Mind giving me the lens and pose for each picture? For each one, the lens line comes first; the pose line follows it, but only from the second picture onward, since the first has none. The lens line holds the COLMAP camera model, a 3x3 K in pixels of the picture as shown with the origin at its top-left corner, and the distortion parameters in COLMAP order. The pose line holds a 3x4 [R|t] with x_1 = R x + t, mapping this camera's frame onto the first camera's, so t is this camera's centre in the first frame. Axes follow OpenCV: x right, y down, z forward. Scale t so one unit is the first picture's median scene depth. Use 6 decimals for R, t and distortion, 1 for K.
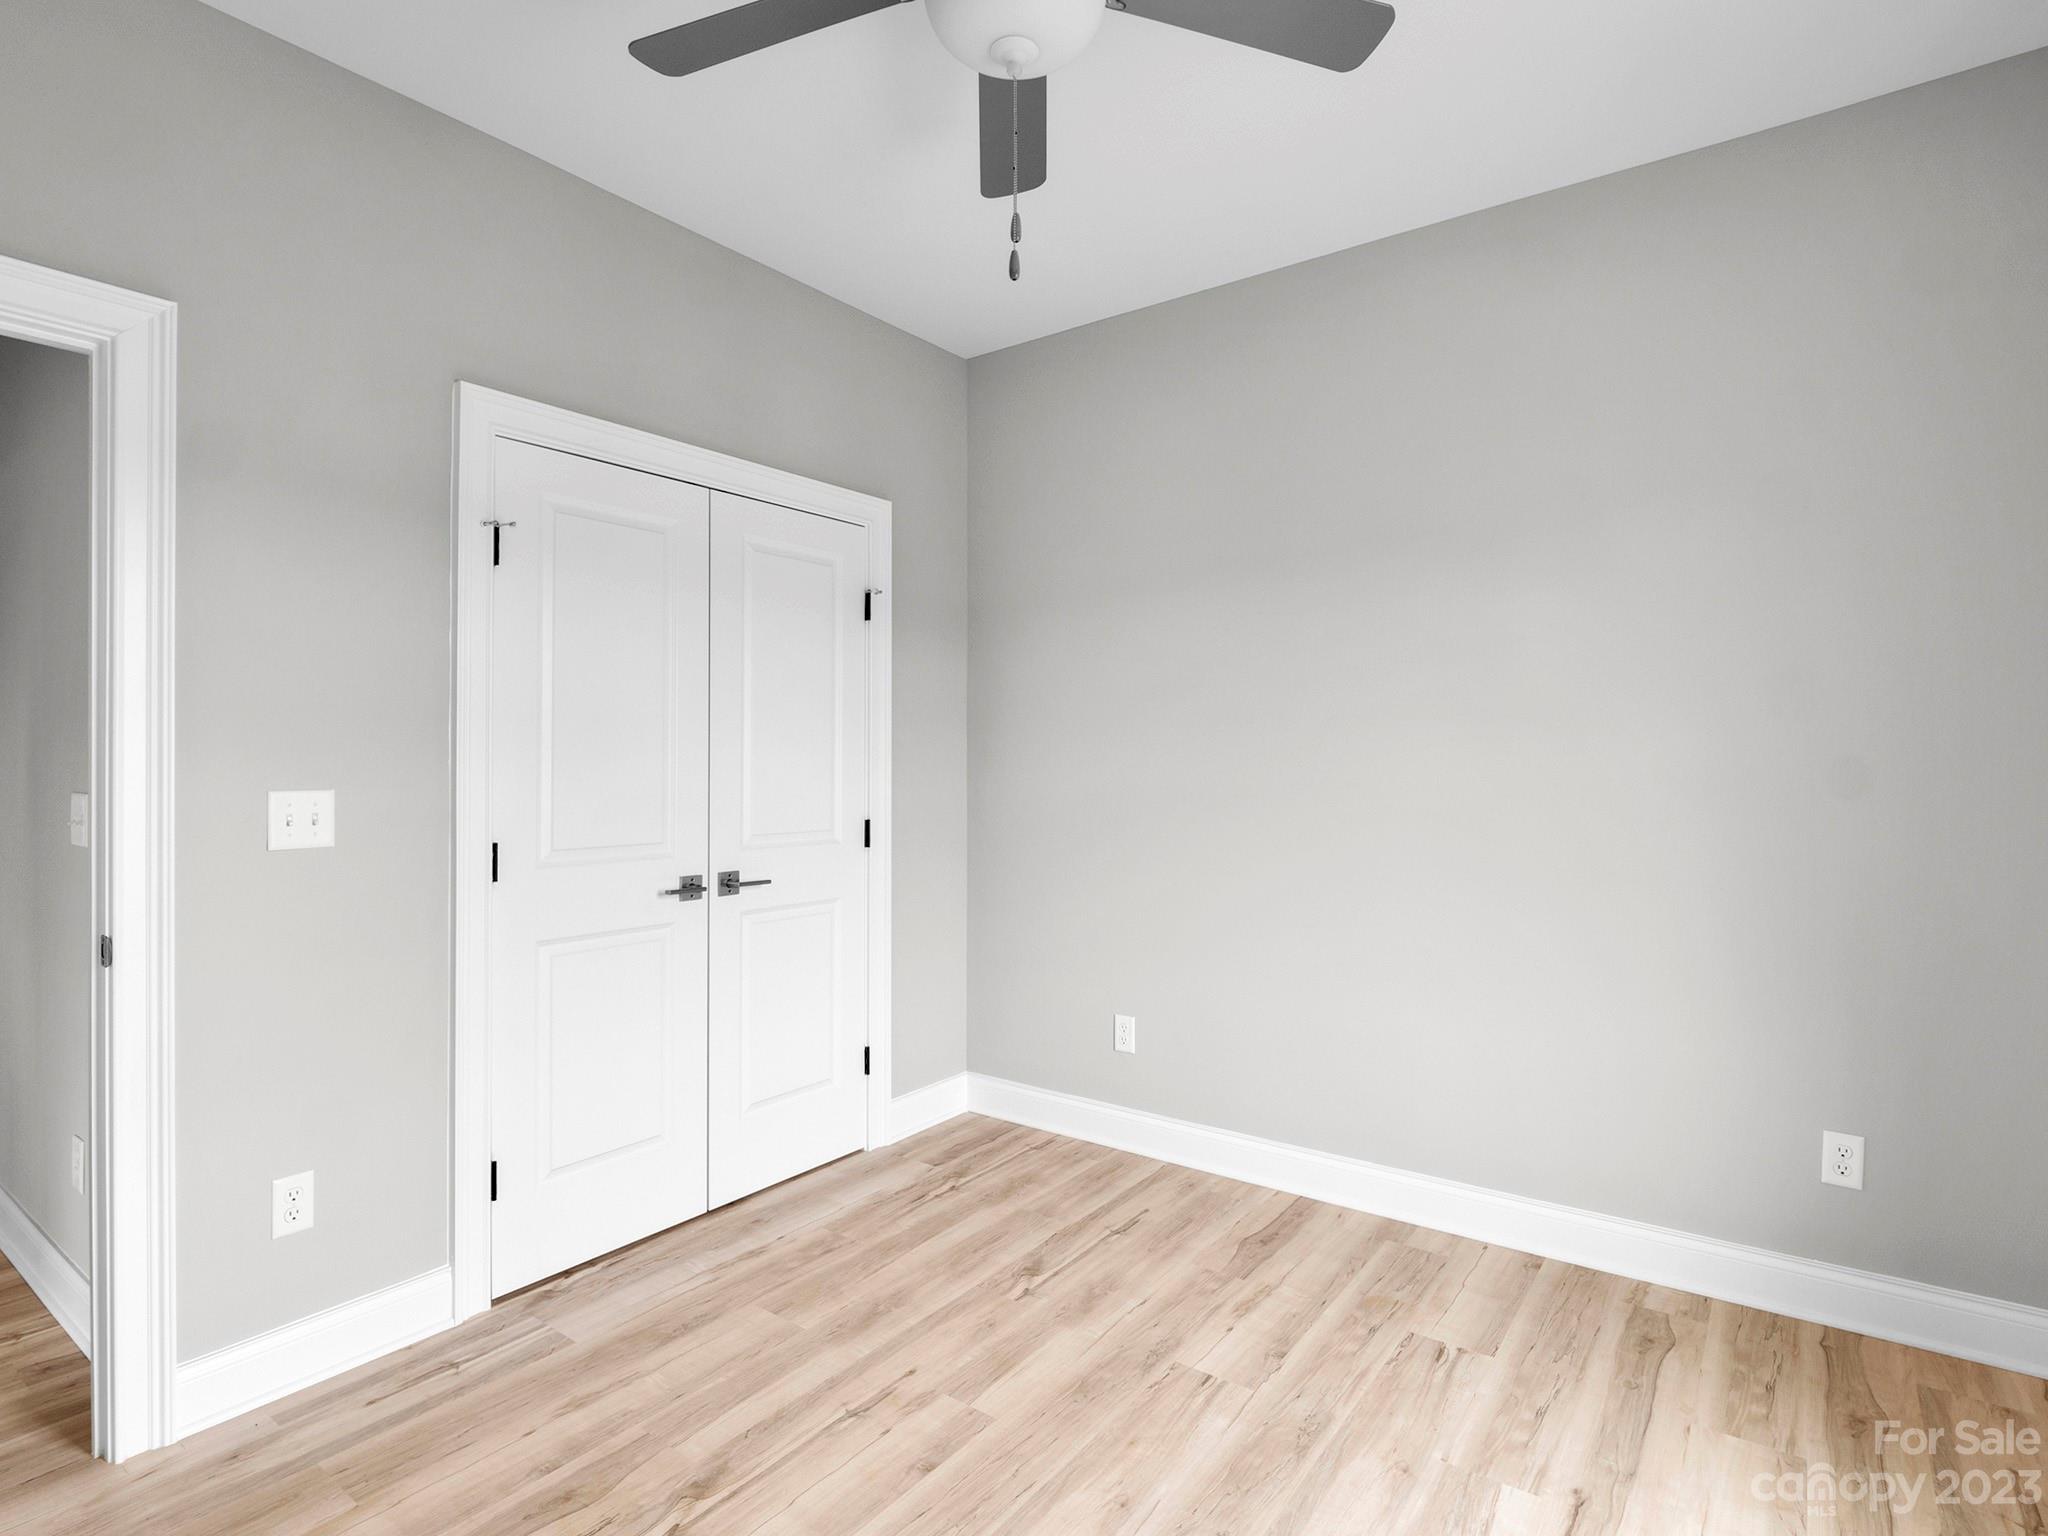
lens RADIAL K [[1055.8, 0, 1014.1], [0, 1055.8, 770.2], [0, 0, 1]] dist [-0.017582, 0.002823]
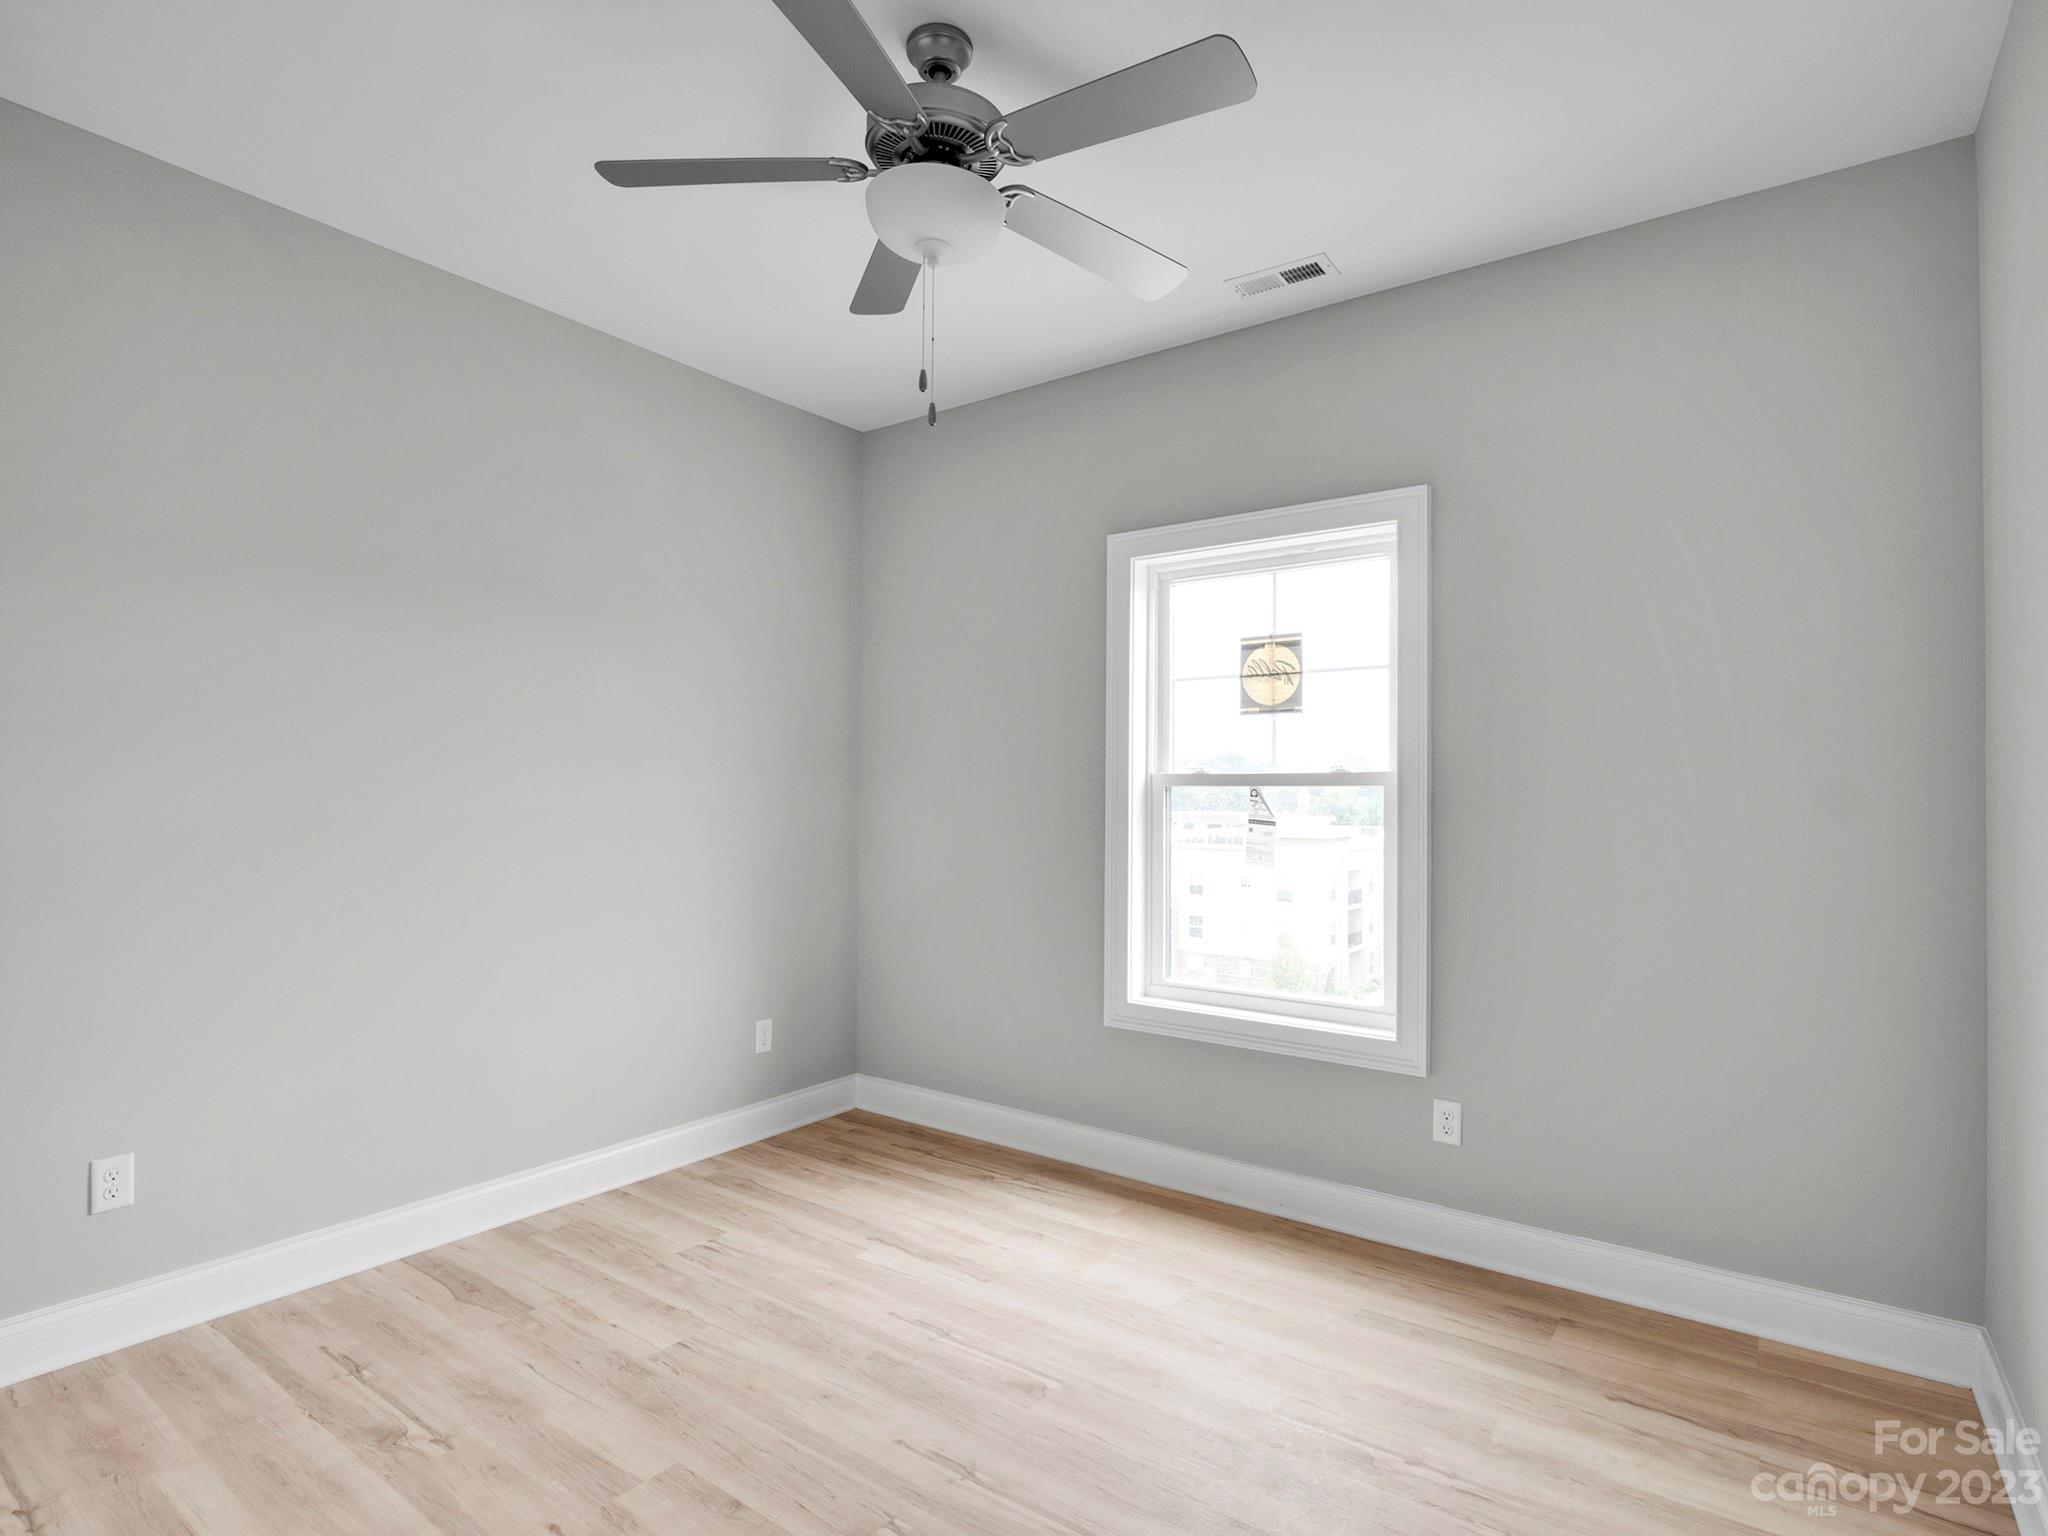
lens RADIAL K [[1055.8, 0, 1029.1], [0, 1055.8, 773.9], [0, 0, 1]] dist [-0.017582, 0.002823]
pose [[-0.004520, 0.017563, 0.999836, -0.825162], [0.004880, 0.999834, -0.017541, -0.010185], [-0.999978, 0.004800, -0.004605, 0.543497]]
